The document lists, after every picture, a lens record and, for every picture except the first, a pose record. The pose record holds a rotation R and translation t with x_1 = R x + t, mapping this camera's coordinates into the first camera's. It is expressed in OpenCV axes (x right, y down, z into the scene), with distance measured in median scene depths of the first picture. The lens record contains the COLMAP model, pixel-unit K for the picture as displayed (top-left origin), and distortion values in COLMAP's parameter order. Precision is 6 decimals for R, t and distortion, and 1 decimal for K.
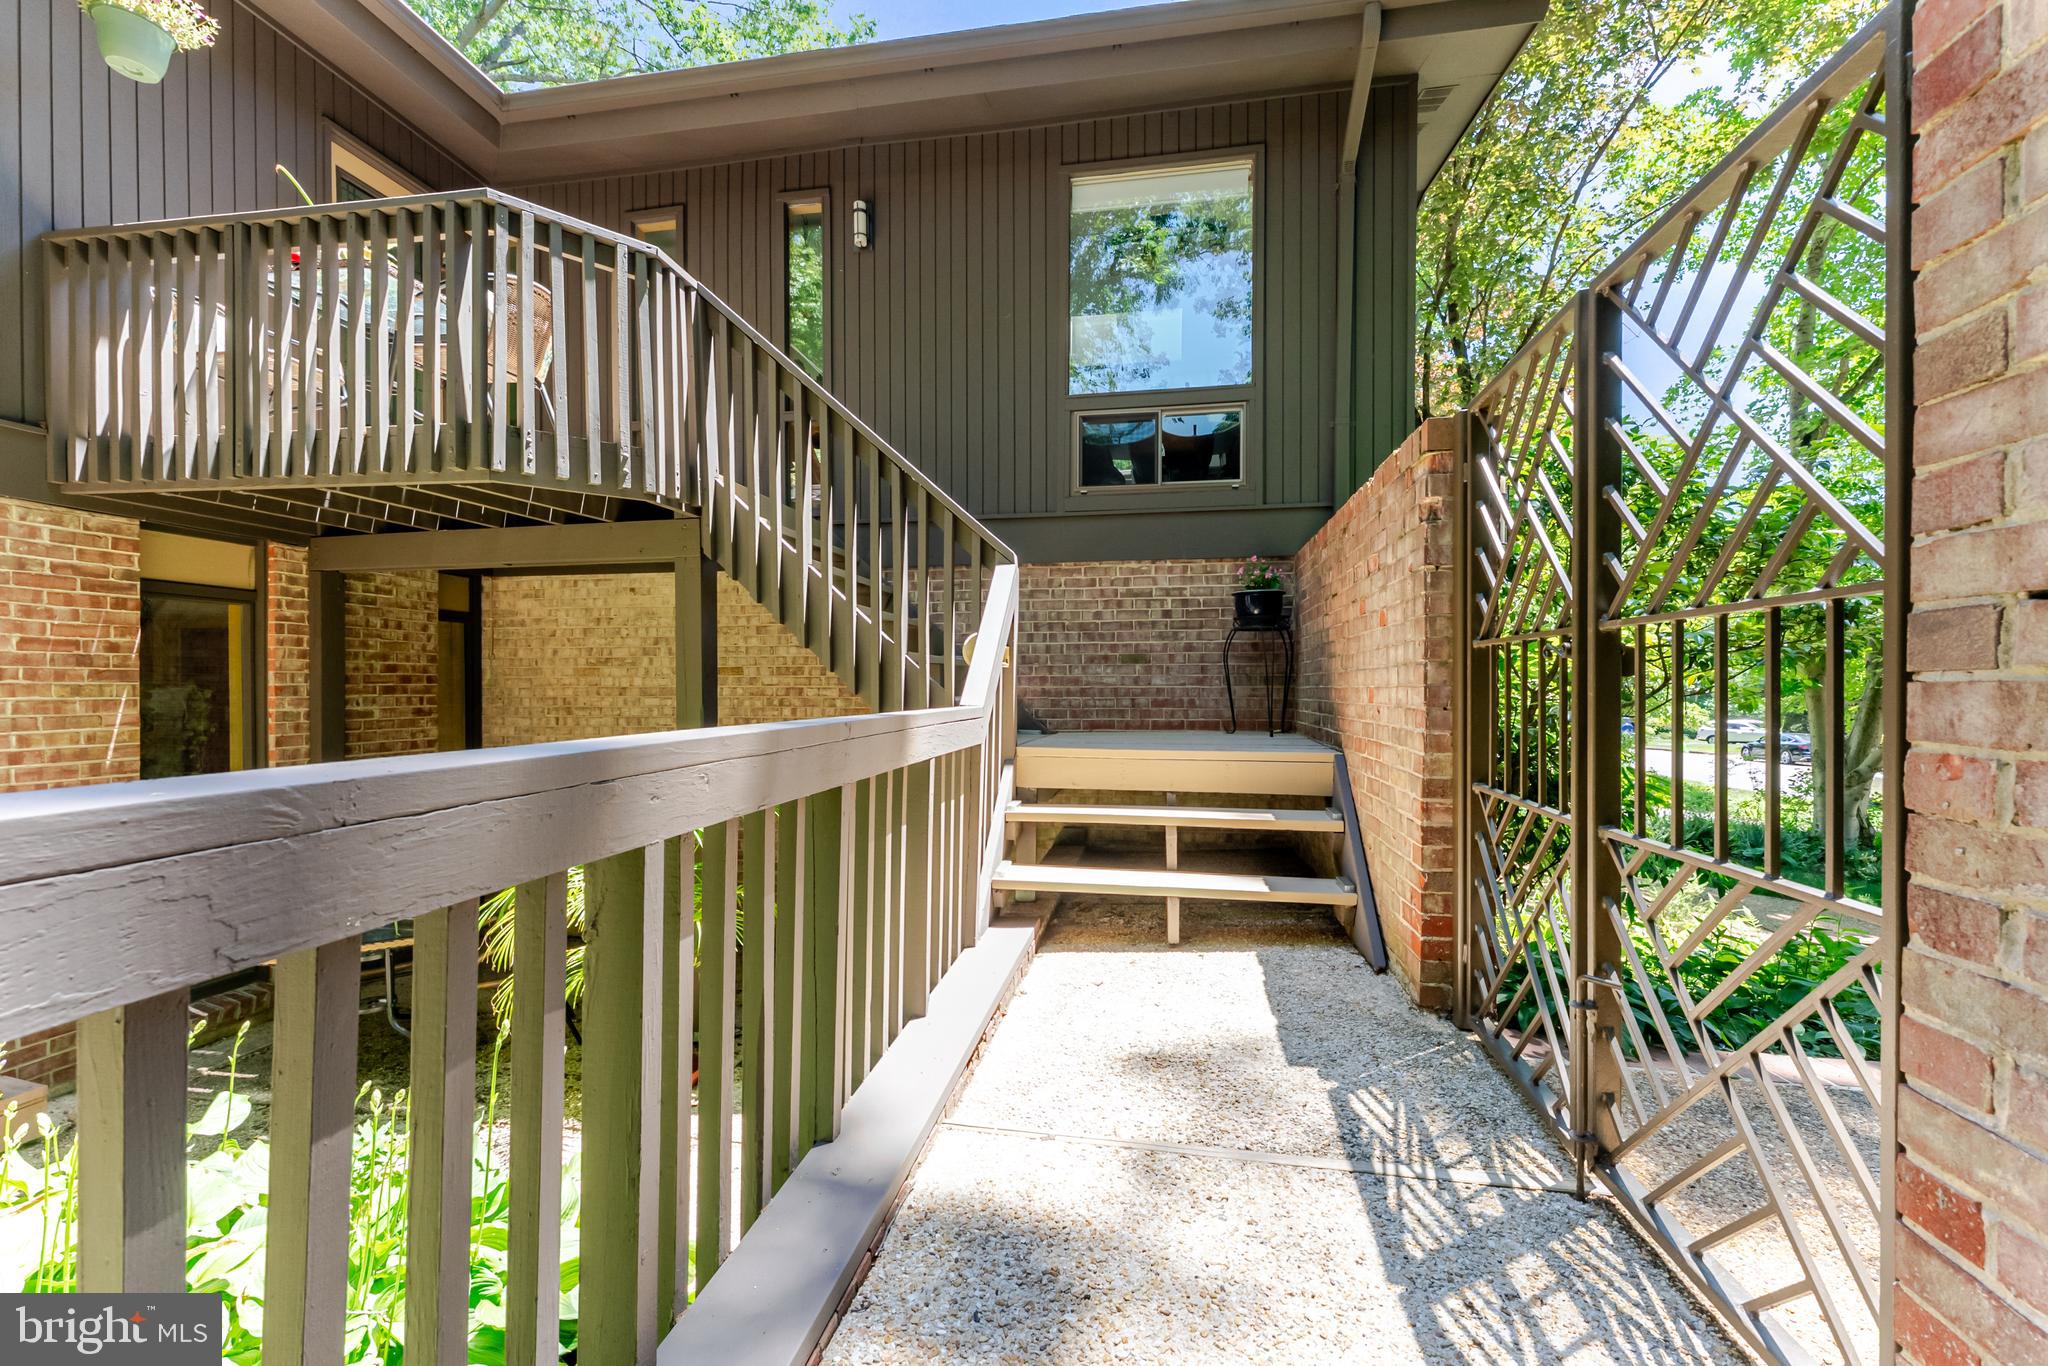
lens RADIAL K [[837.1, 0, 1025.8], [0, 837.1, 699.8], [0, 0, 1]] dist [0.001516, 0.000409]
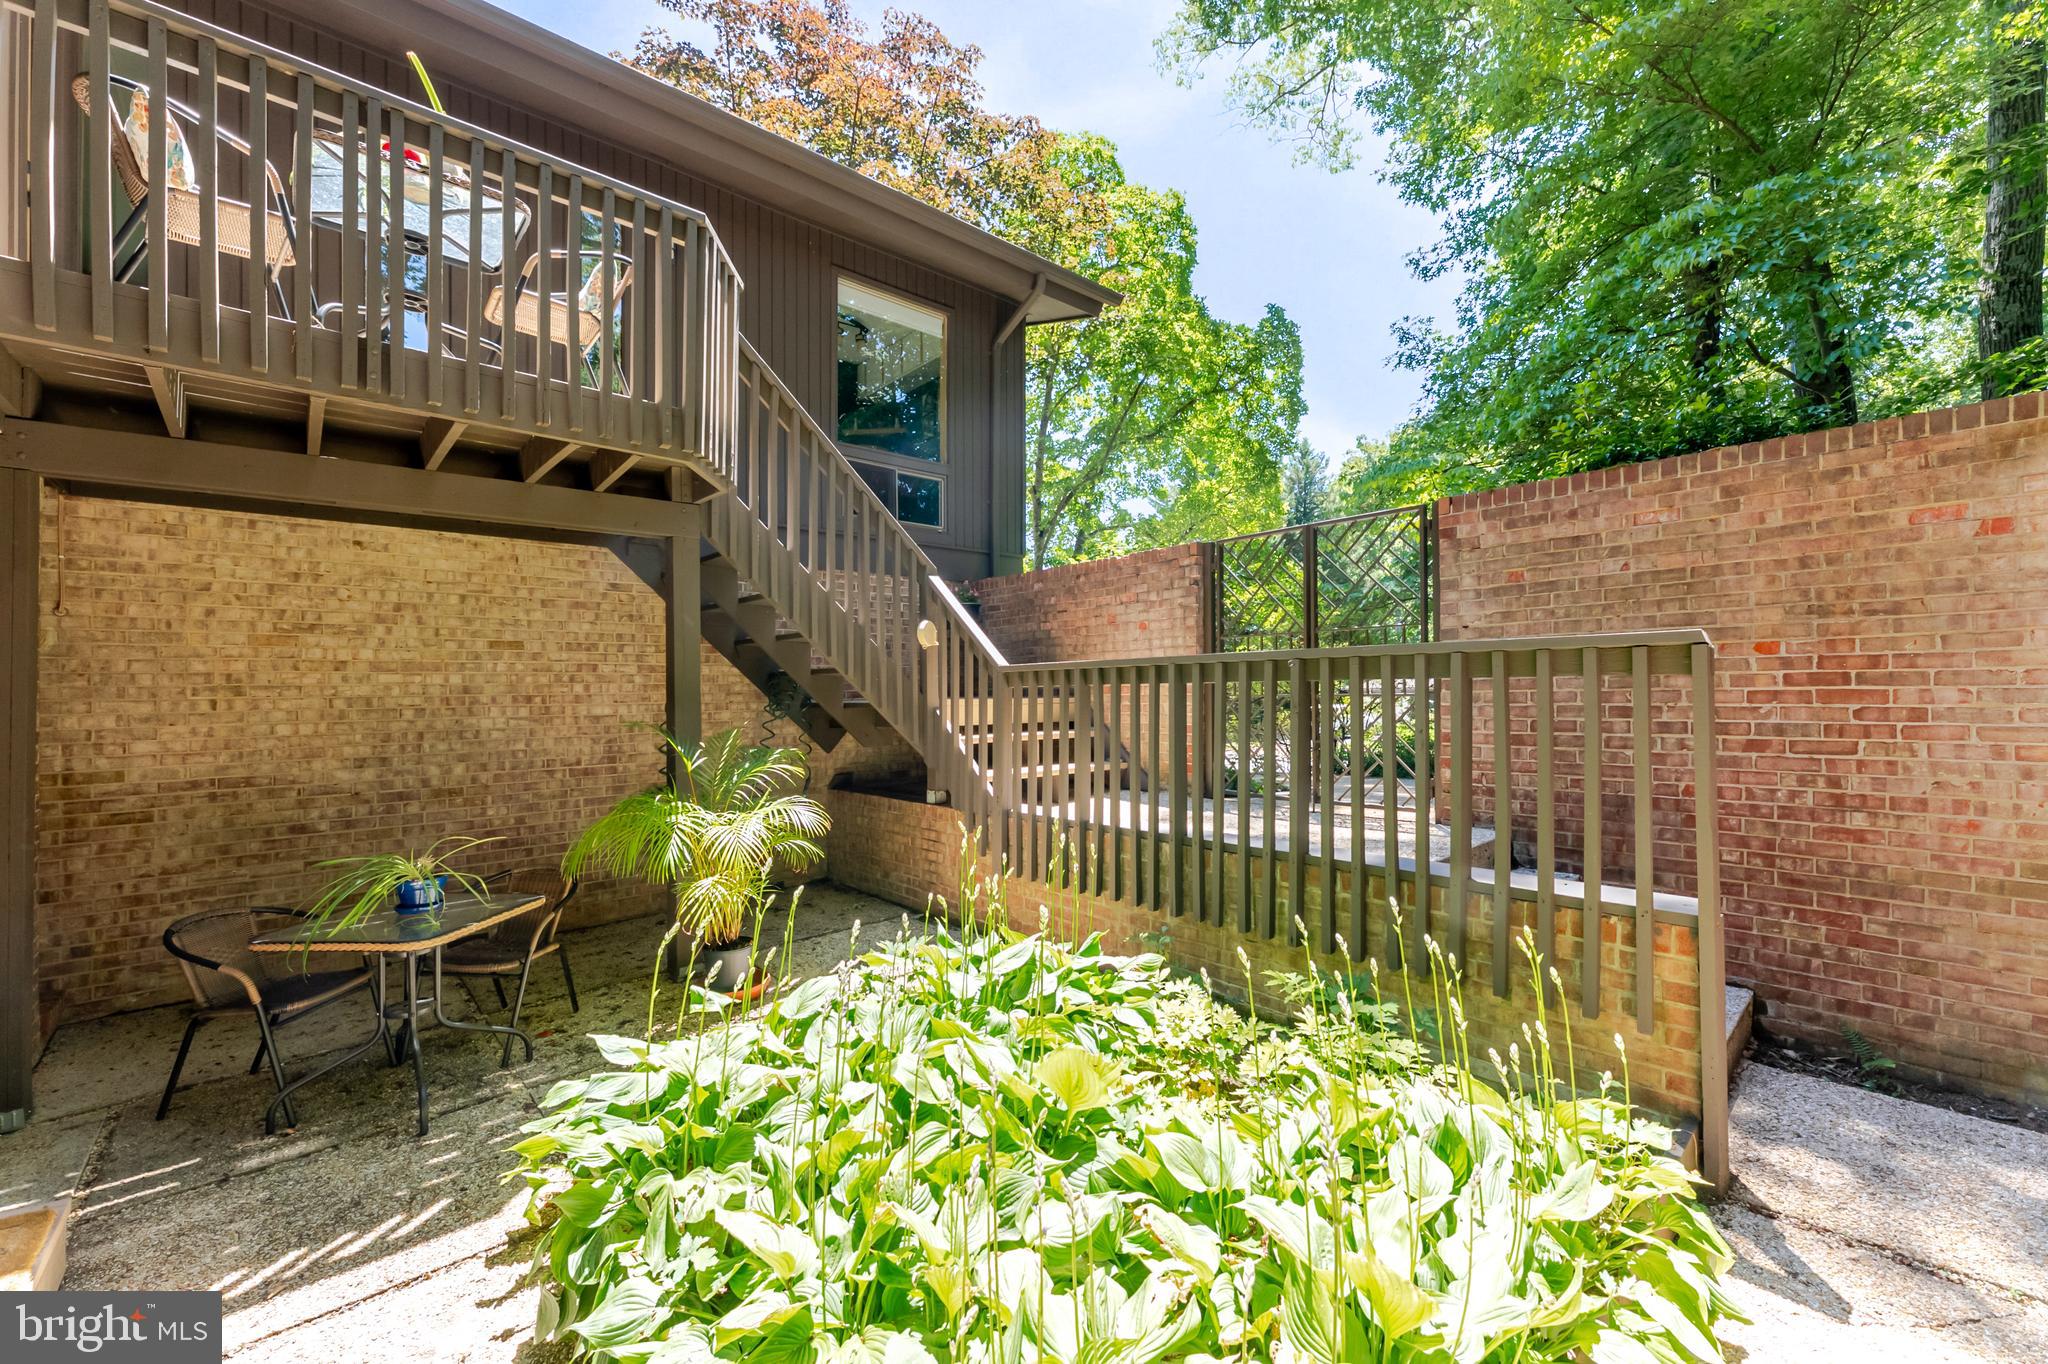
lens RADIAL K [[819.2, 0, 1036.1], [0, 819.2, 690.1], [0, 0, 1]] dist [0.001065, -0.000021]
pose [[0.629278, -0.009165, 0.777126, -0.961240], [0.021627, 0.999750, -0.005722, 0.046417], [-0.776879, 0.020407, 0.629319, -0.034869]]
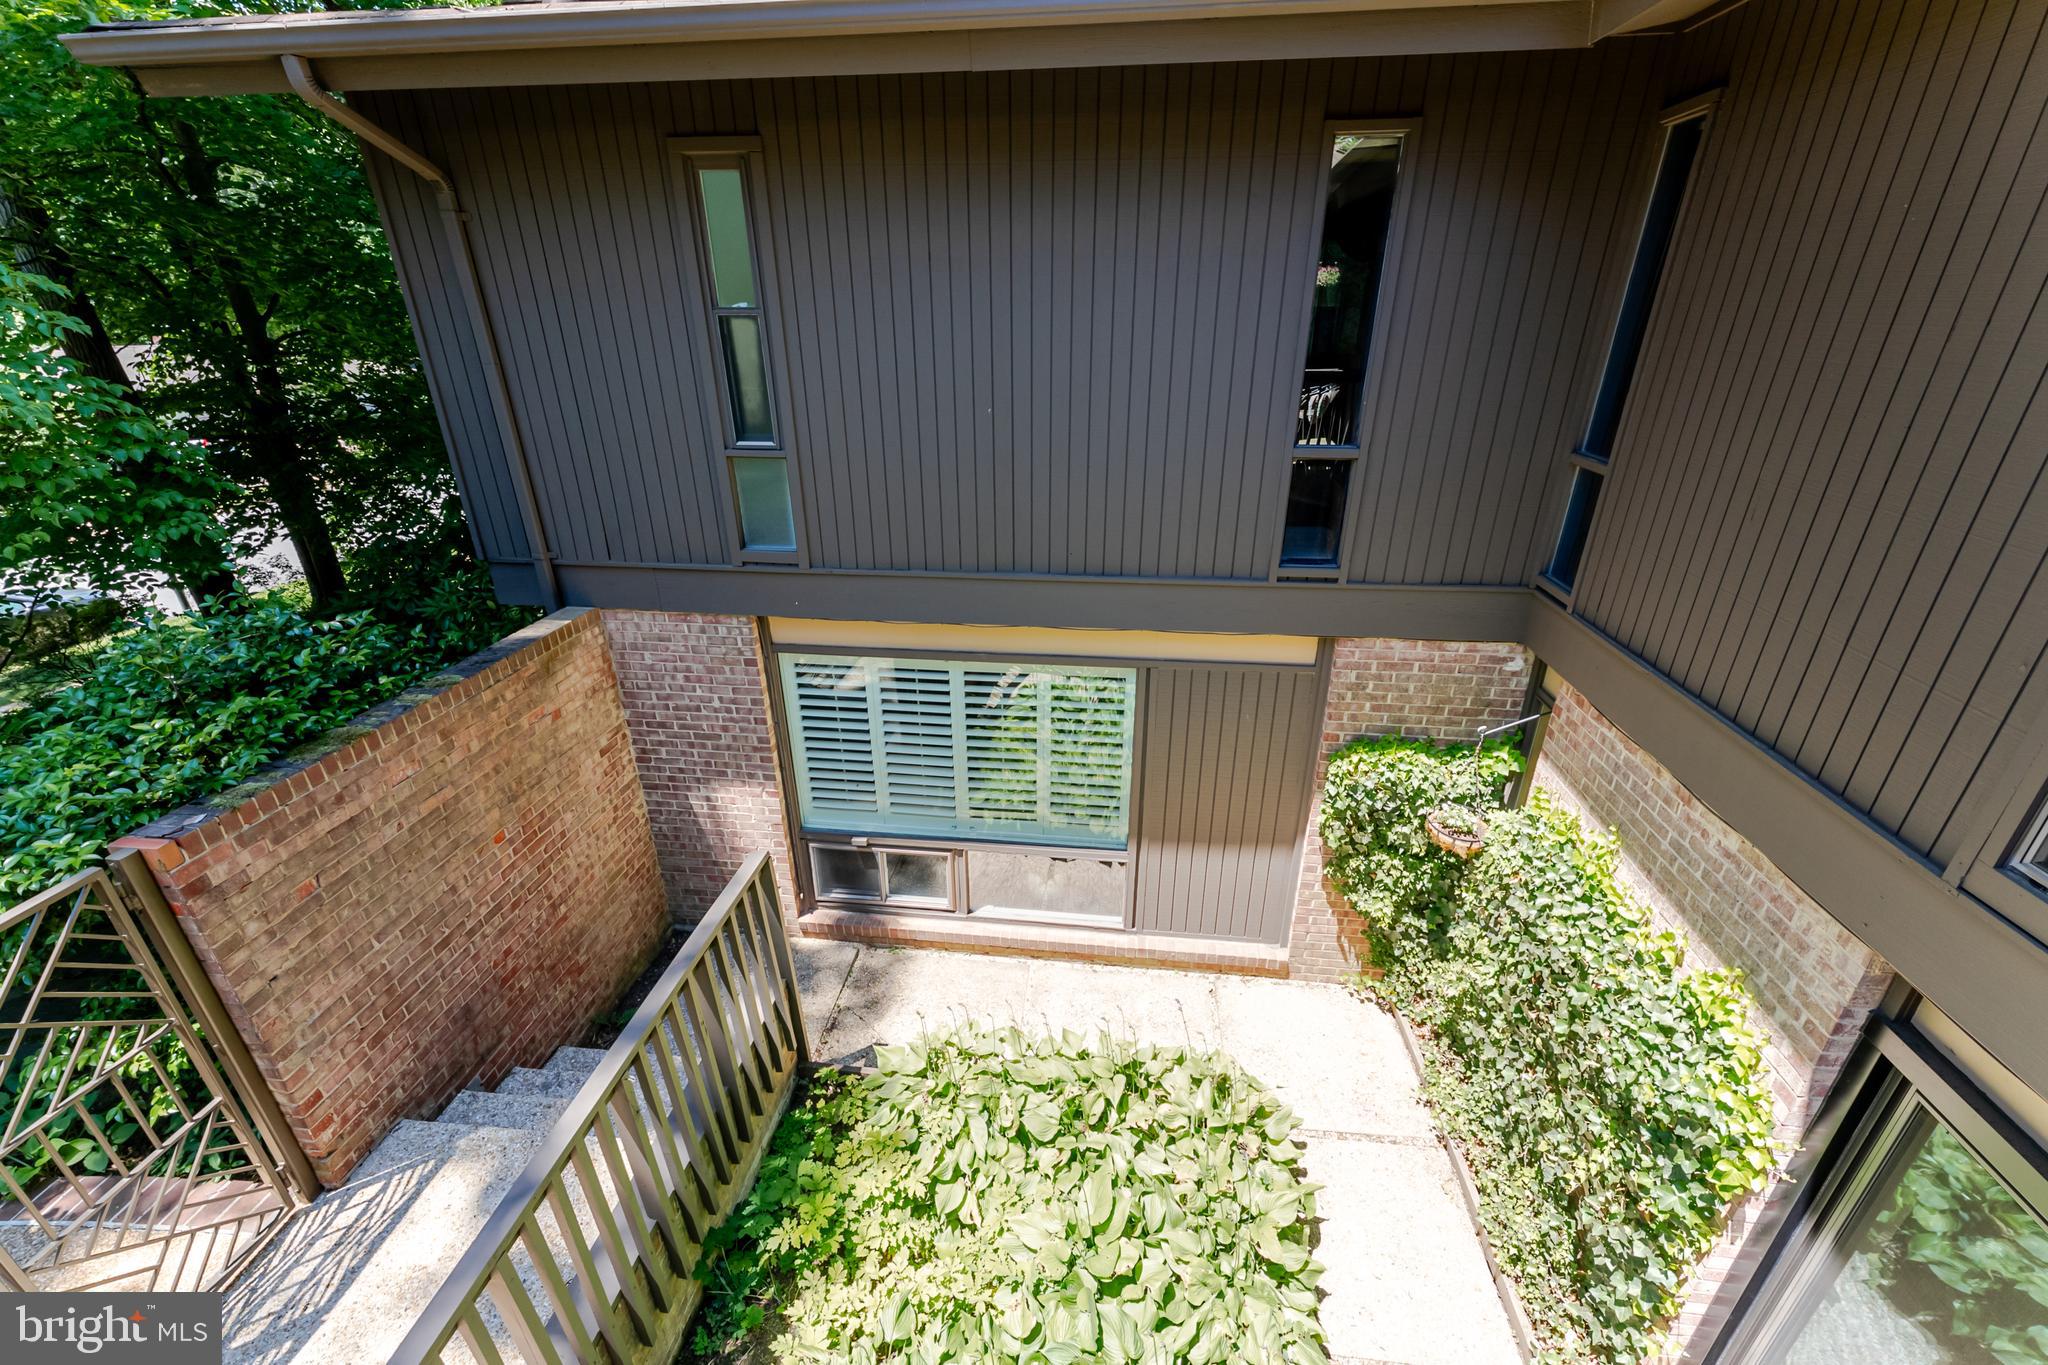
lens RADIAL K [[819.2, 0, 1036.1], [0, 819.2, 690.6], [0, 0, 1]] dist [0.001065, -0.000021]
pose [[-0.999068, 0.025950, -0.034505, -0.494178], [0.008773, 0.904557, 0.426262, -0.612610], [0.042274, 0.425562, -0.903941, 0.830201]]
